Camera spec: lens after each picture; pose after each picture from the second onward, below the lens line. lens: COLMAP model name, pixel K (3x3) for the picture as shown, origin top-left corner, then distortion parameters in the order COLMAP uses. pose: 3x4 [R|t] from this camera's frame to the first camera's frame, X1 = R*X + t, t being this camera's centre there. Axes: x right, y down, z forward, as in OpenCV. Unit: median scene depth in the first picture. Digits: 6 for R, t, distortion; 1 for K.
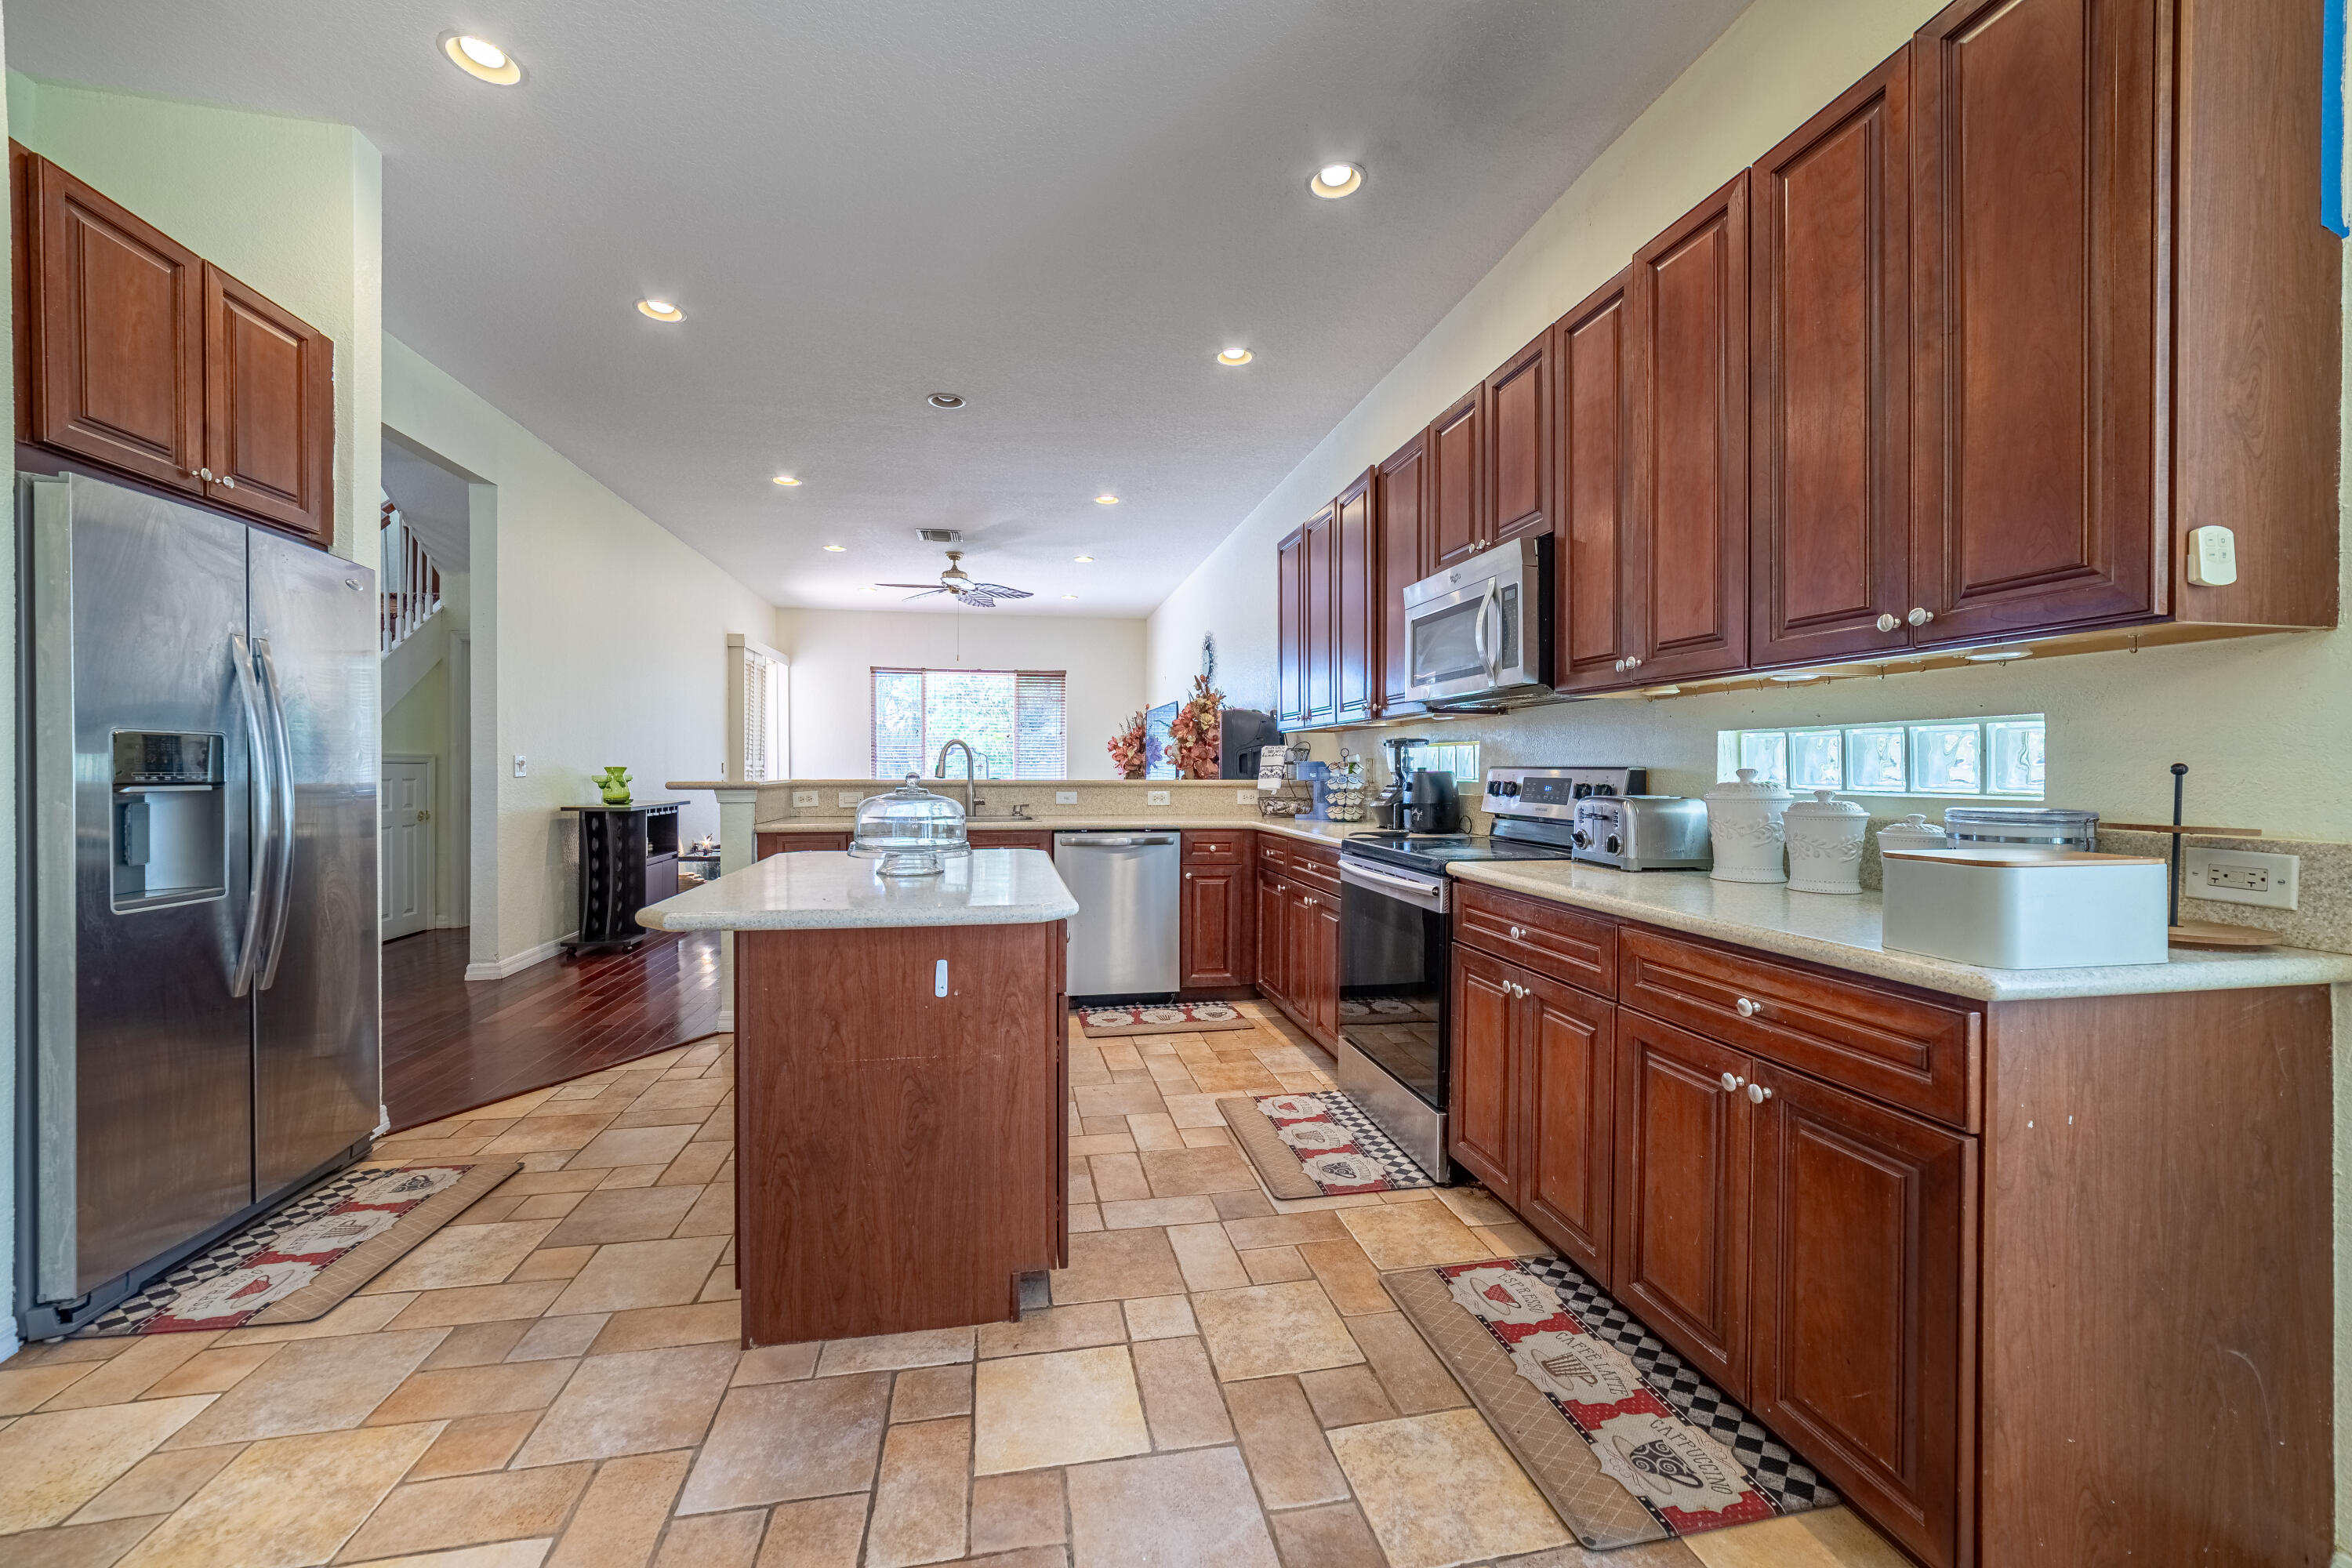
lens RADIAL K [[959.8, 0, 1177.7], [0, 959.8, 766.9], [0, 0, 1]] dist [-0.015650, 0.000056]
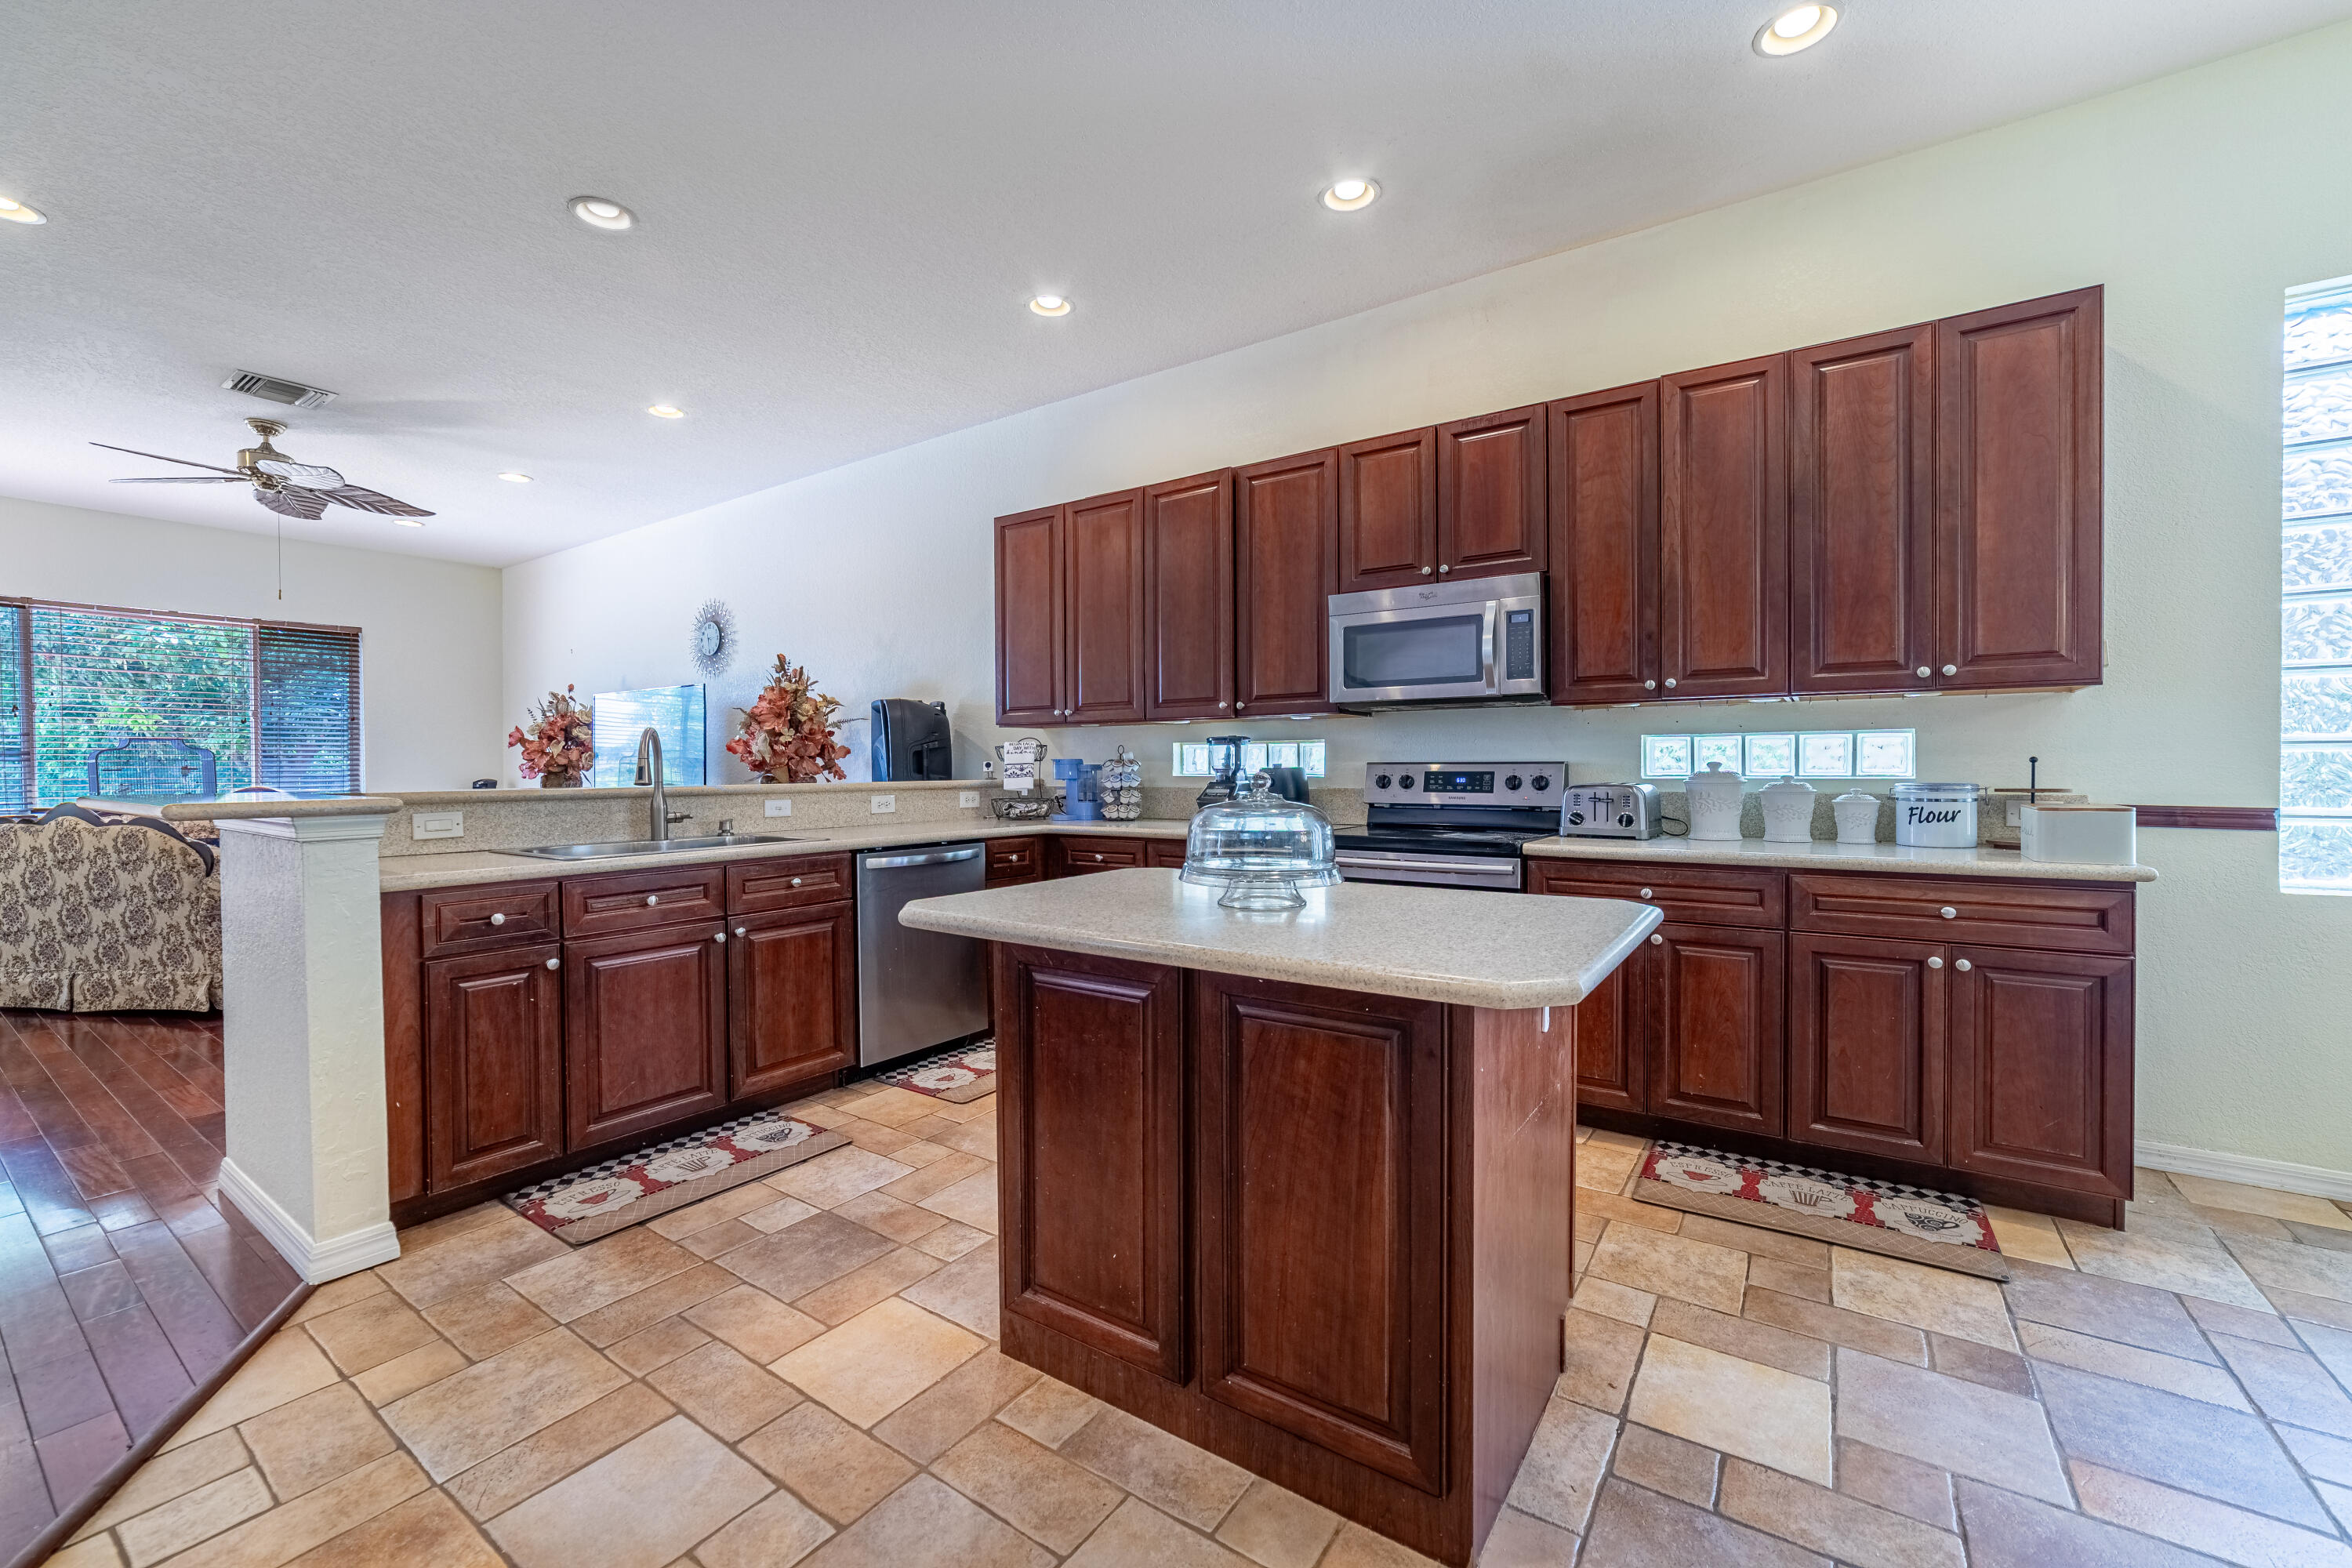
lens RADIAL K [[933.5, 0, 1233.6], [0, 933.5, 773.2], [0, 0, 1]] dist [-0.032236, 0.011303]
pose [[0.691214, -0.009707, 0.722585, -0.904153], [0.005100, 0.999950, 0.008554, 0.003180], [-0.722632, -0.002227, 0.691229, 0.556997]]
